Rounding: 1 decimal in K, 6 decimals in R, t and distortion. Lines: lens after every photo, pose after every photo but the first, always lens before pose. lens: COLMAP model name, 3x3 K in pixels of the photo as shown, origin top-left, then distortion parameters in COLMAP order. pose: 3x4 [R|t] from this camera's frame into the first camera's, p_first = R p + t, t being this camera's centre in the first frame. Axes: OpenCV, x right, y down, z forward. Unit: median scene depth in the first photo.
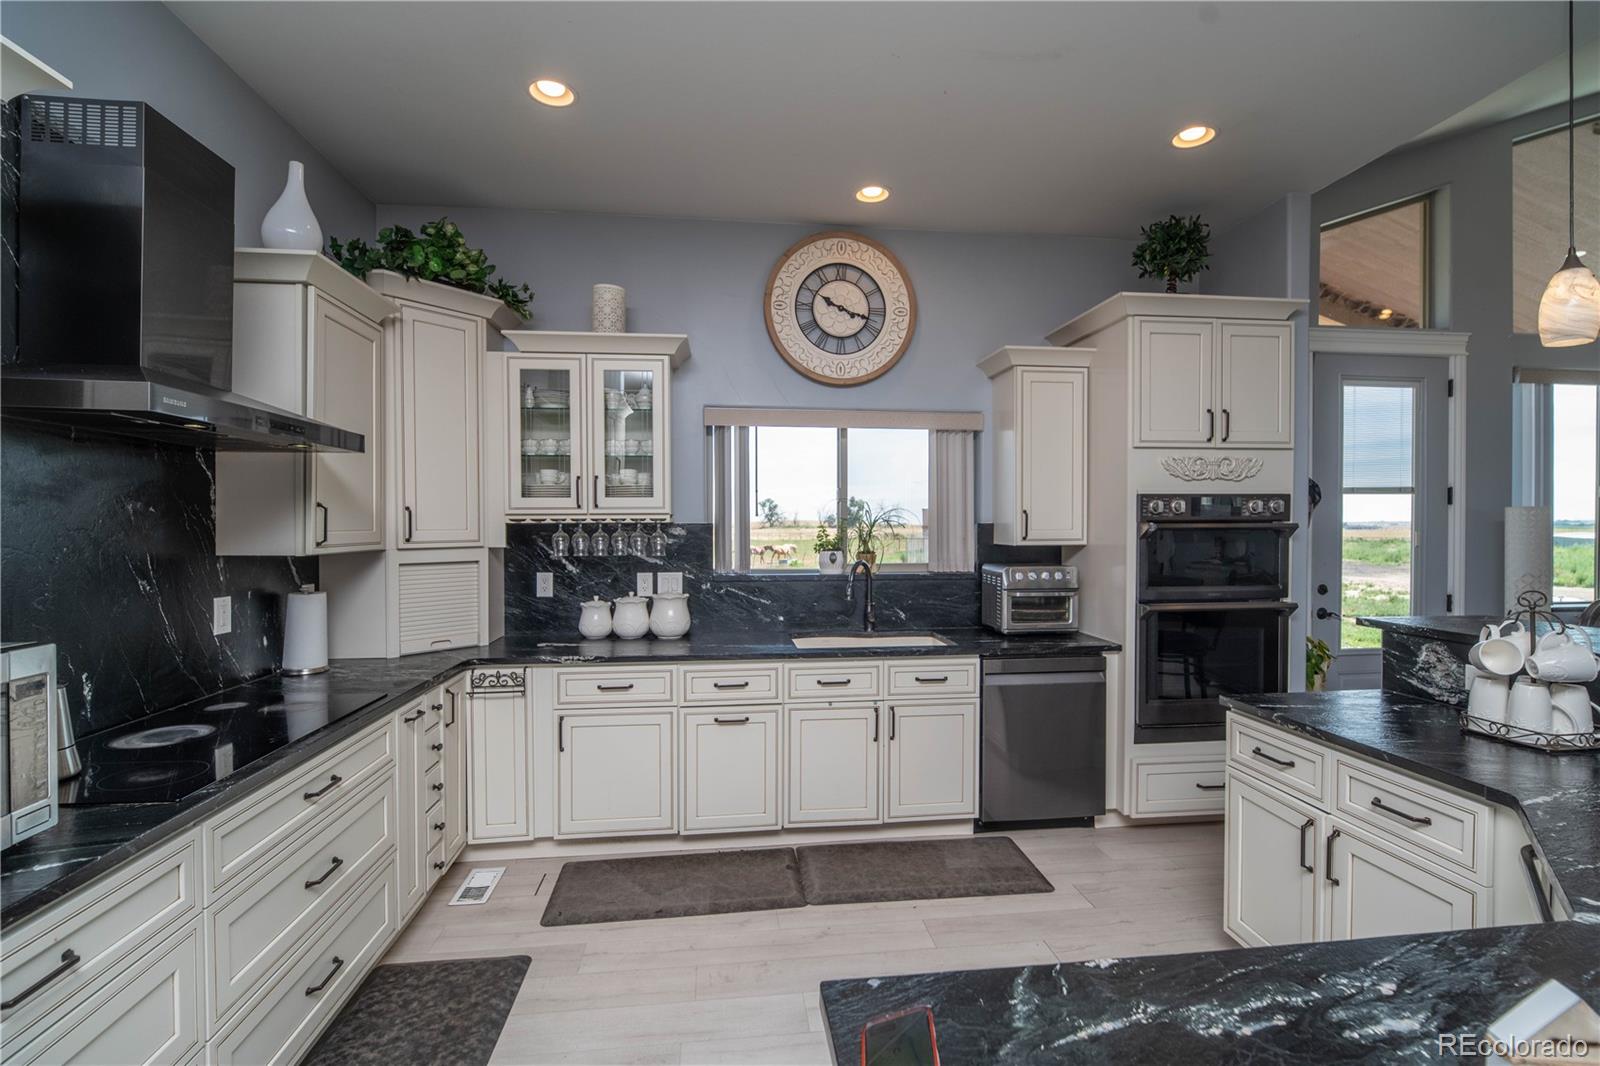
lens RADIAL K [[702.7, 0, 805.6], [0, 702.7, 531.5], [0, 0, 1]] dist [0.001536, 0.000398]
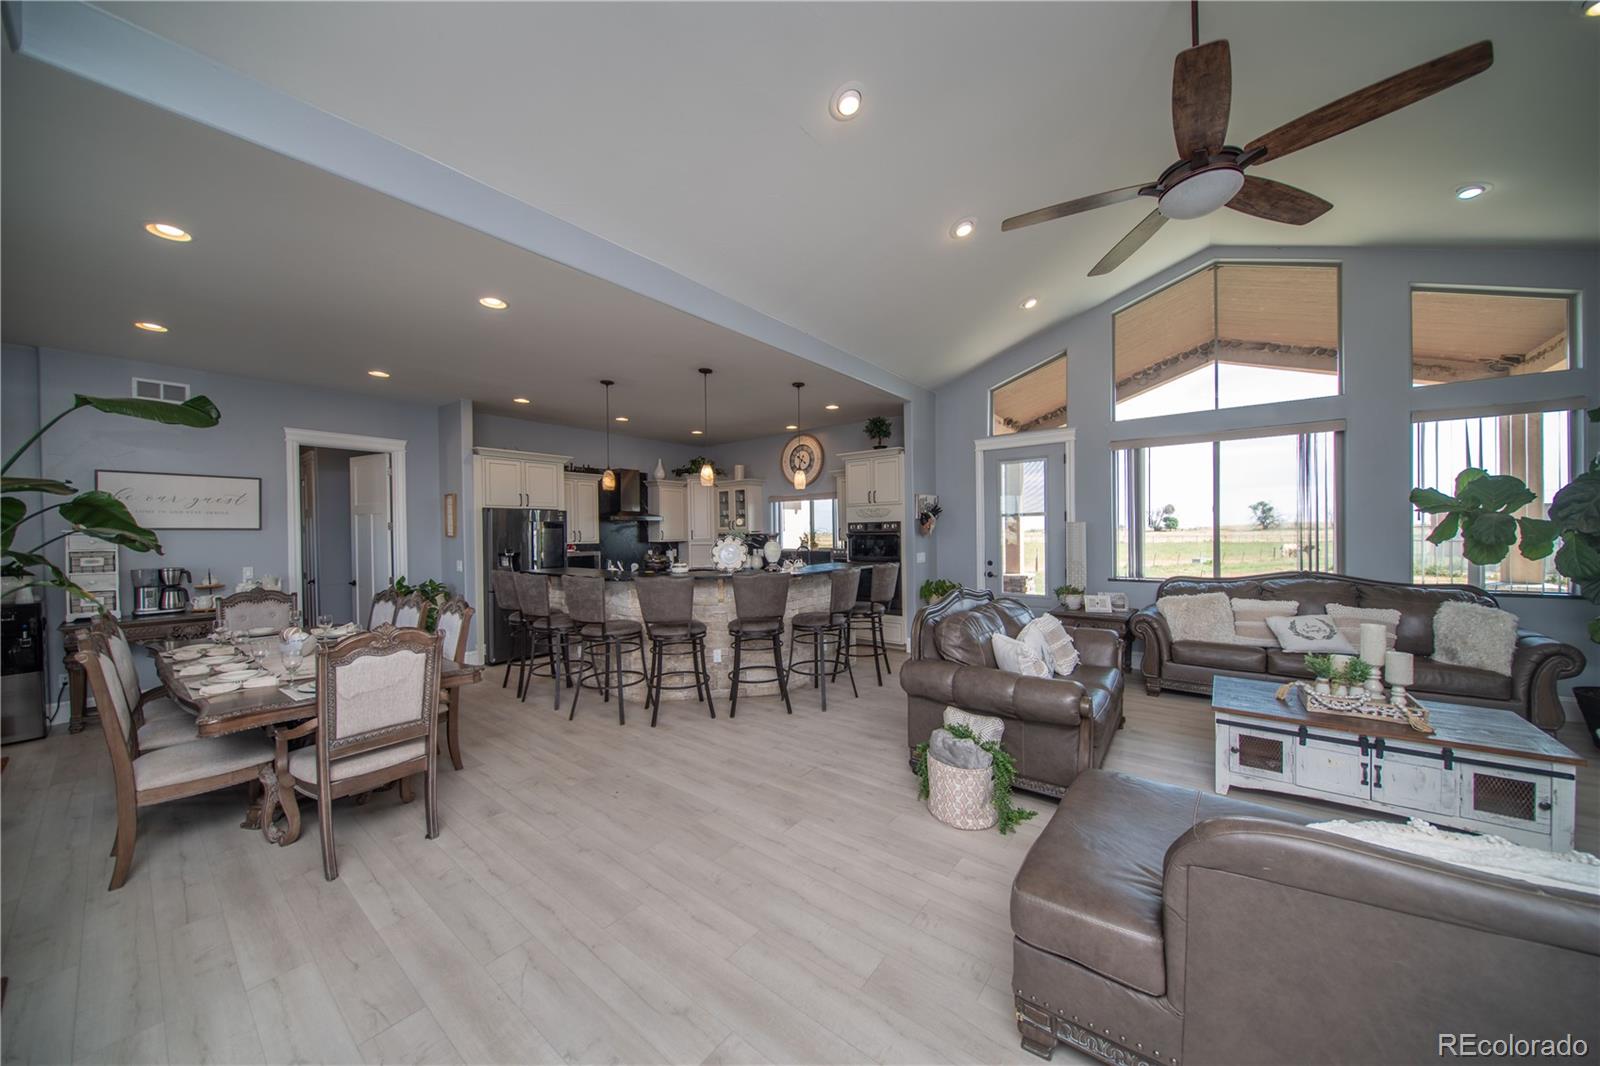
lens RADIAL K [[547.7, 0, 795.6], [0, 547.7, 539.0], [0, 0, 1]] dist [-0.007115, -0.001942]
pose [[0.706441, 0.001857, -0.707769, 1.472236], [0.003202, 0.999978, 0.005819, -0.000978], [0.707764, -0.006377, 0.706420, -0.564064]]
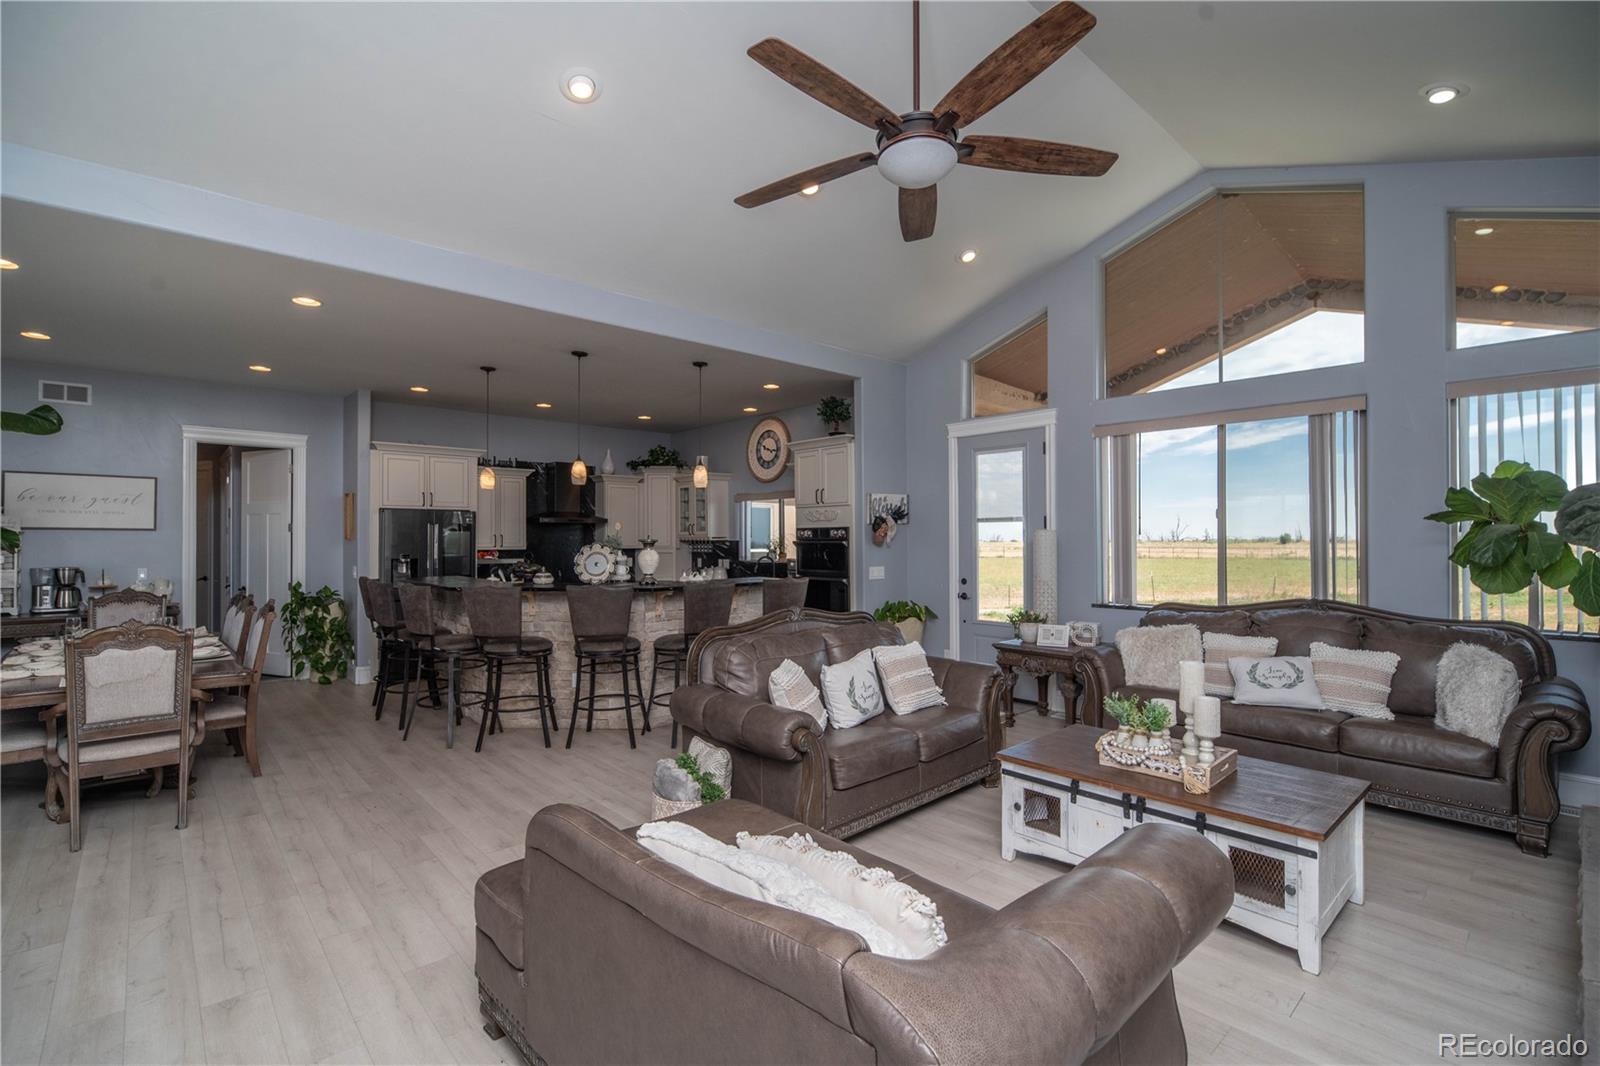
lens RADIAL K [[738.3, 0, 797.5], [0, 738.3, 532.6], [0, 0, 1]] dist [-0.013787, -0.000072]
pose [[0.577198, -0.006397, -0.816579, 1.902967], [-0.008841, 0.999862, -0.014082, -0.003413], [0.816556, 0.015348, 0.577062, -0.309133]]
